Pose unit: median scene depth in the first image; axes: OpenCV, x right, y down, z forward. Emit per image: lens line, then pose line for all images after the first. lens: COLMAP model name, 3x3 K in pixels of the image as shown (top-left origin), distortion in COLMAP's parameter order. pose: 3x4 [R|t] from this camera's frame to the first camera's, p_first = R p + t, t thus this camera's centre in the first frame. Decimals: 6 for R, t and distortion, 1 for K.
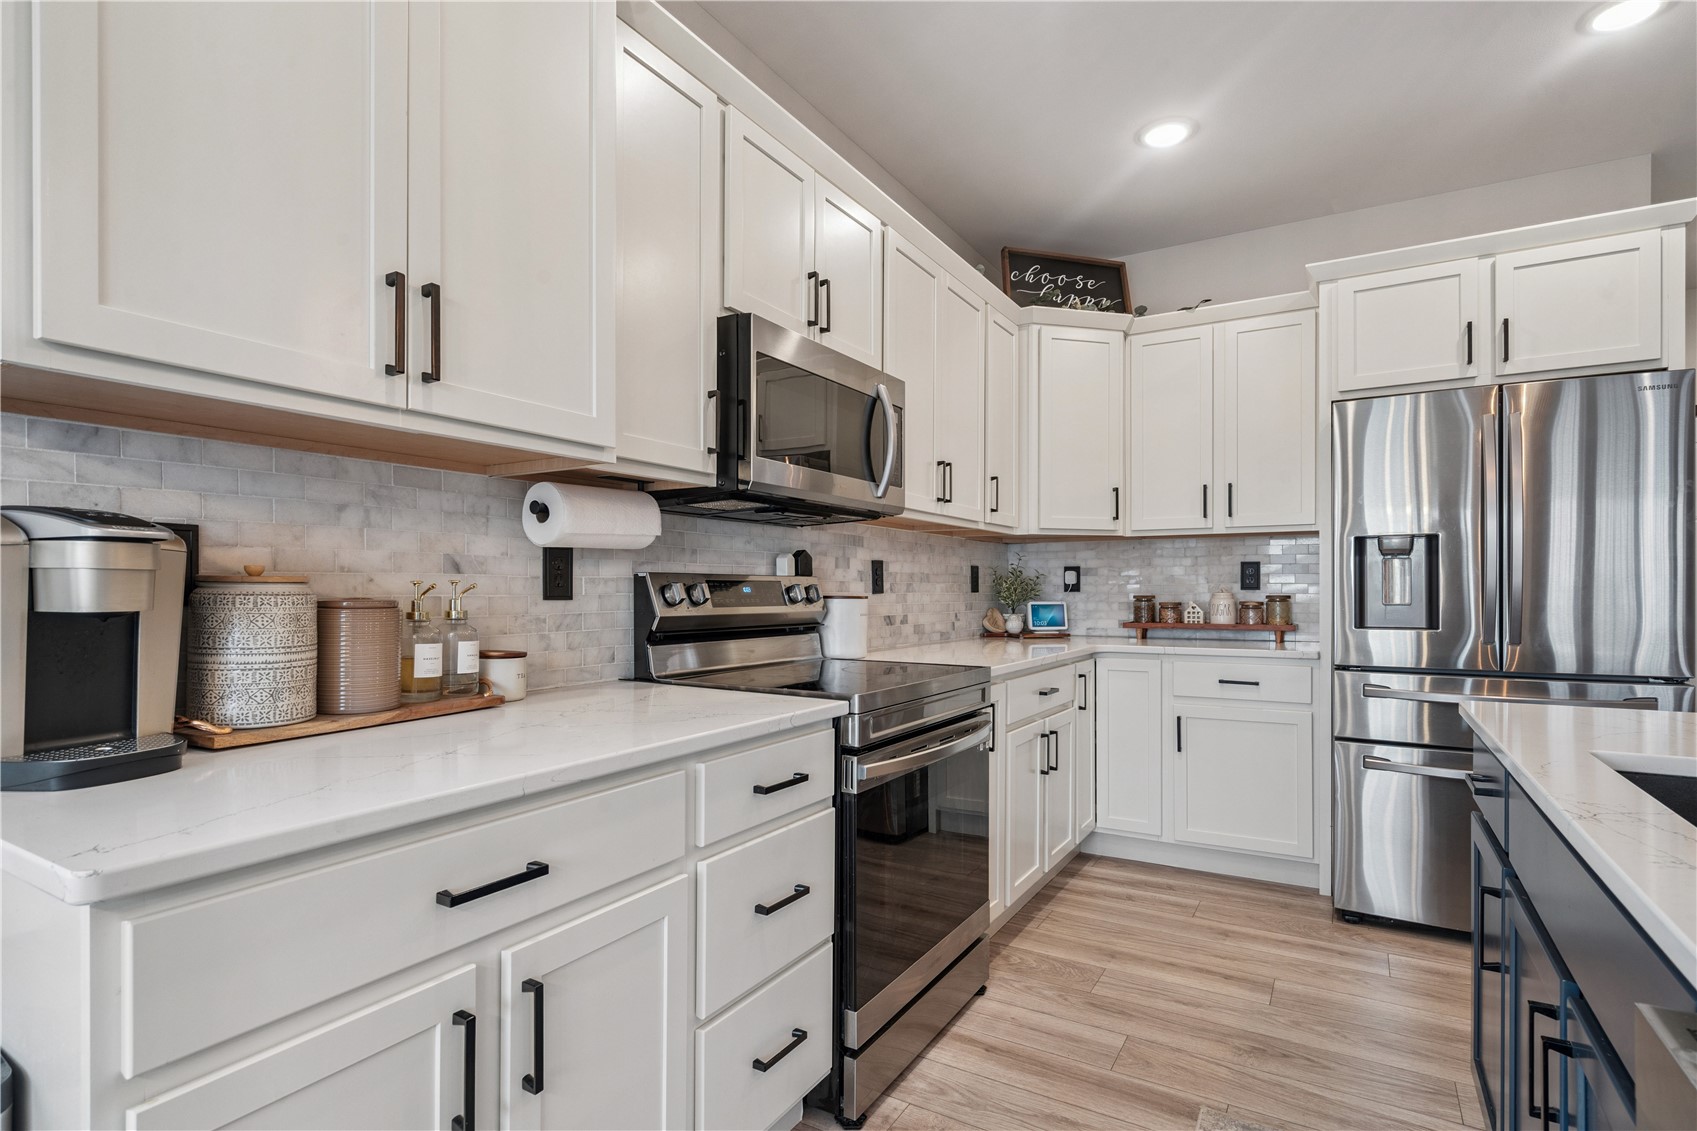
lens RADIAL K [[847.7, 0, 844.5], [0, 847.7, 589.1], [0, 0, 1]] dist [-0.000006, -0.000384]
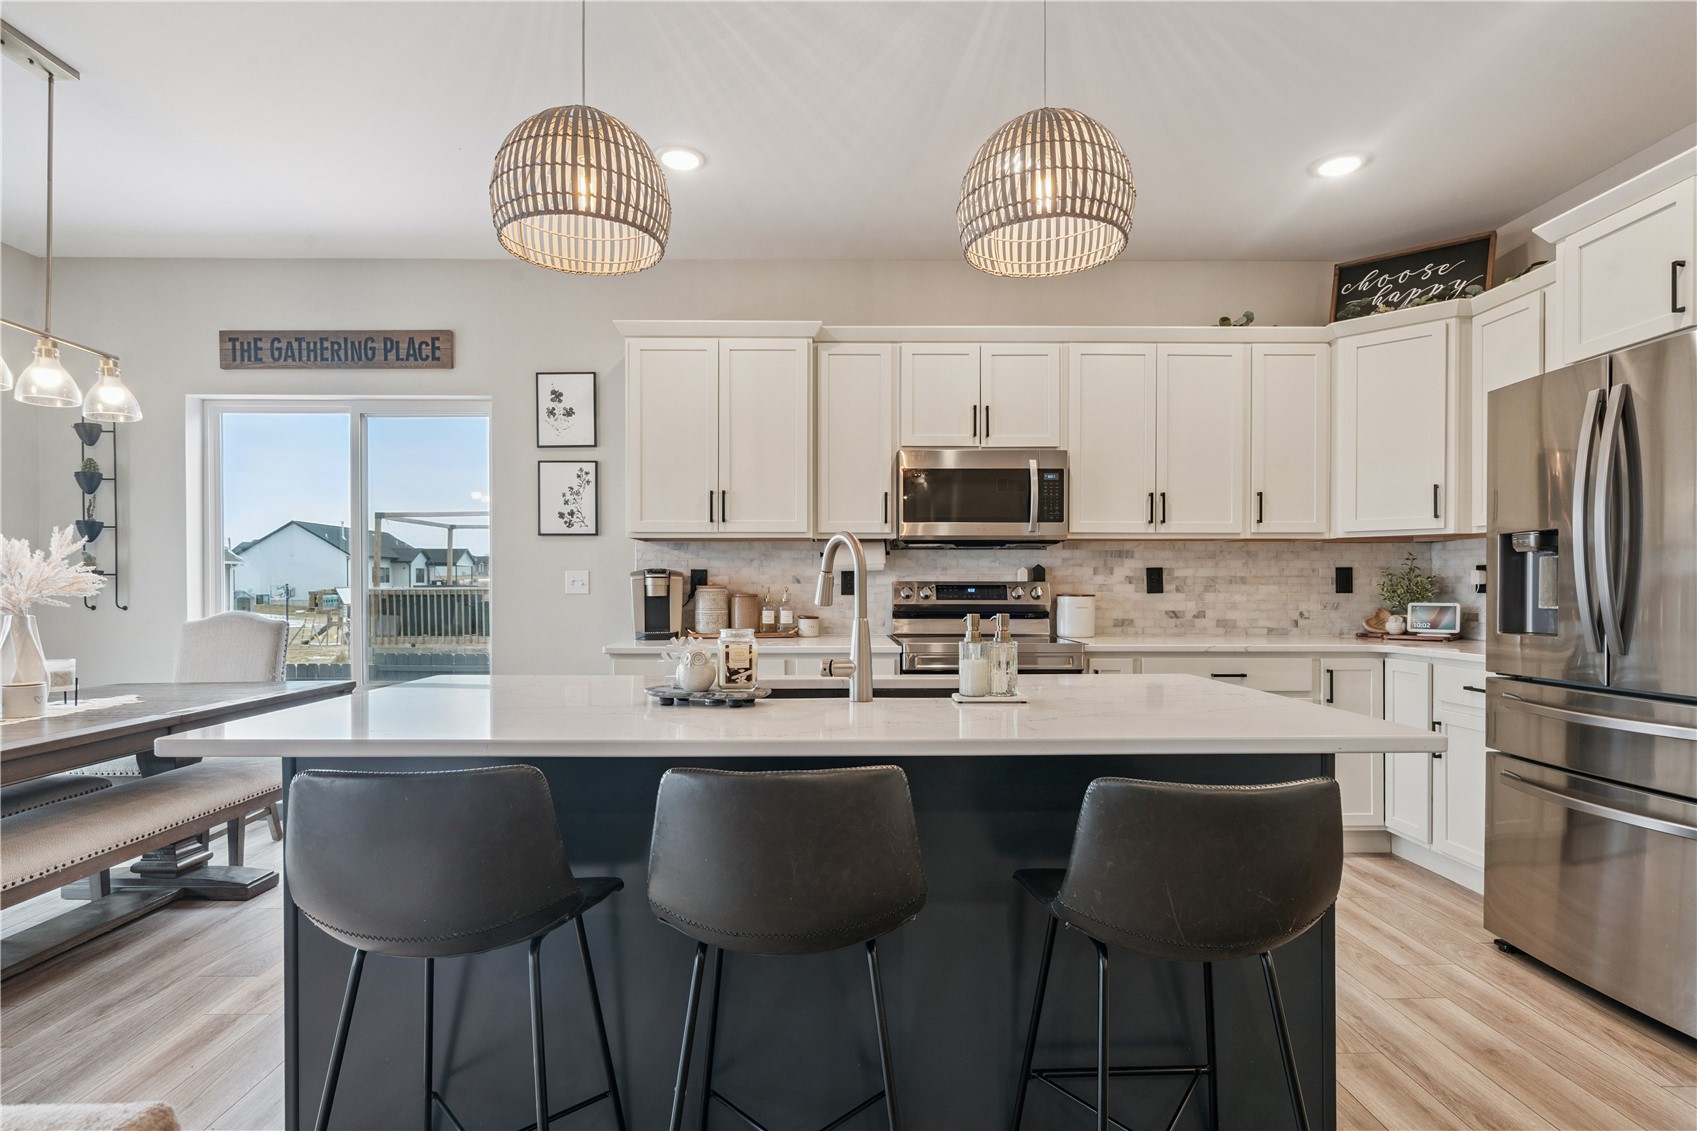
lens RADIAL K [[847.7, 0, 840.6], [0, 847.7, 598.2], [0, 0, 1]] dist [-0.000006, -0.000384]
pose [[0.519044, 0.010146, -0.854687, 1.396398], [0.000319, 0.999927, 0.012064, -0.004574], [0.854747, -0.006535, 0.519003, -0.136013]]
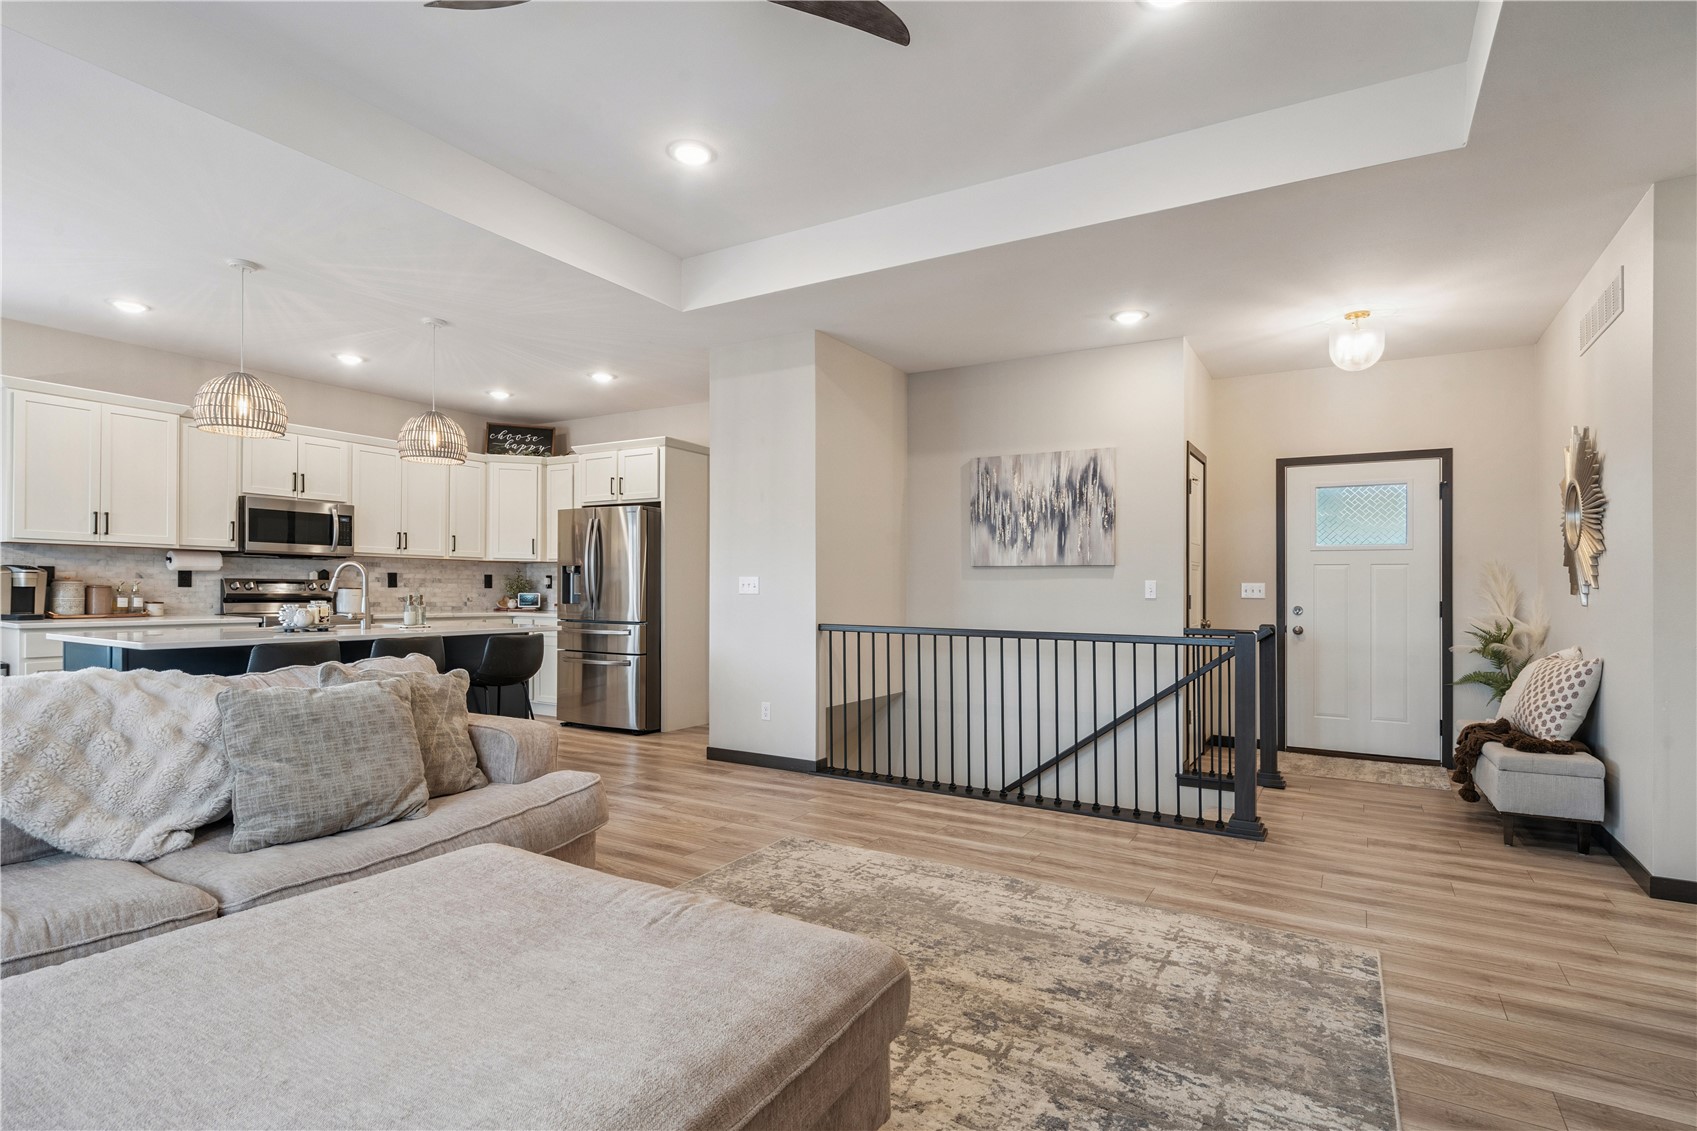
lens RADIAL K [[847.7, 0, 851.0], [0, 847.7, 596.1], [0, 0, 1]] dist [-0.000006, -0.000384]
pose [[0.999941, 0.009821, 0.004596, 1.947027], [-0.009855, 0.999924, 0.007390, -0.000590], [-0.004523, -0.007435, 0.999962, -1.974349]]
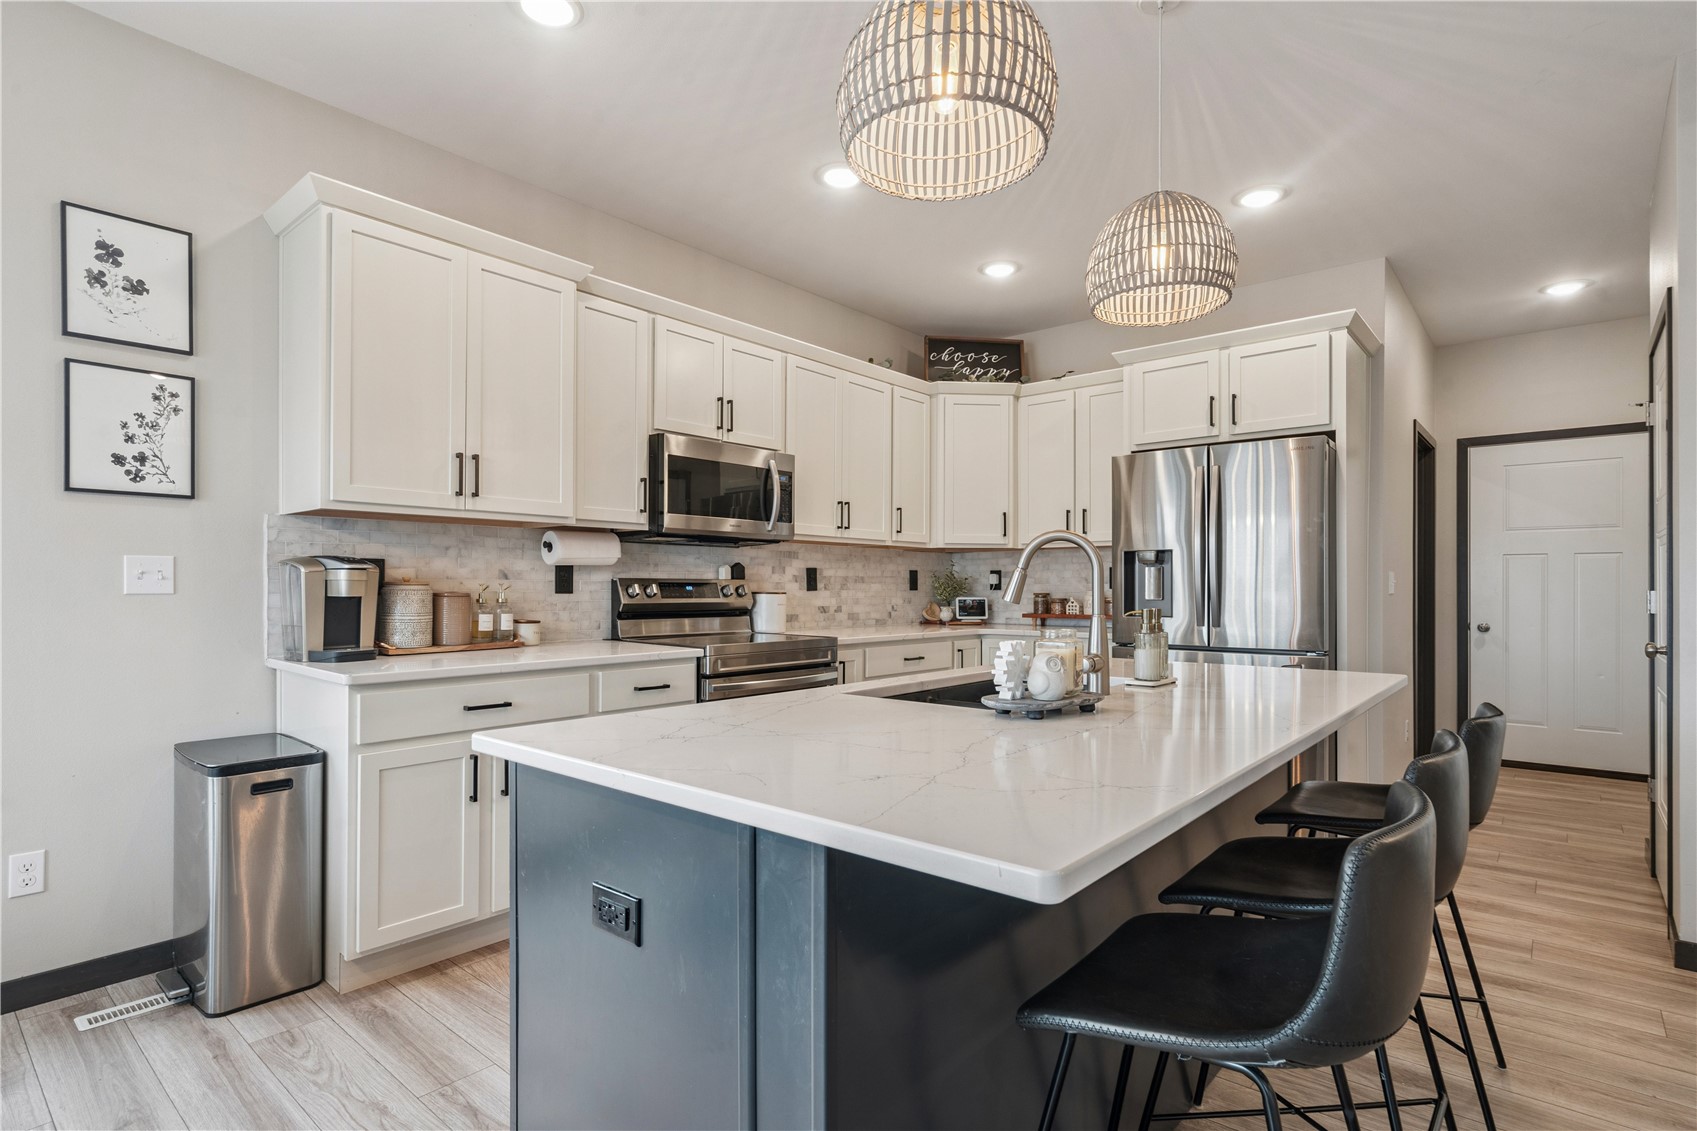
lens RADIAL K [[847.7, 0, 843.8], [0, 847.7, 584.6], [0, 0, 1]] dist [-0.000006, -0.000384]
pose [[0.985791, 0.001944, -0.167963, 0.520180], [-0.002349, 0.999995, -0.002210, -0.003525], [0.167958, 0.002574, 0.985791, -0.644294]]
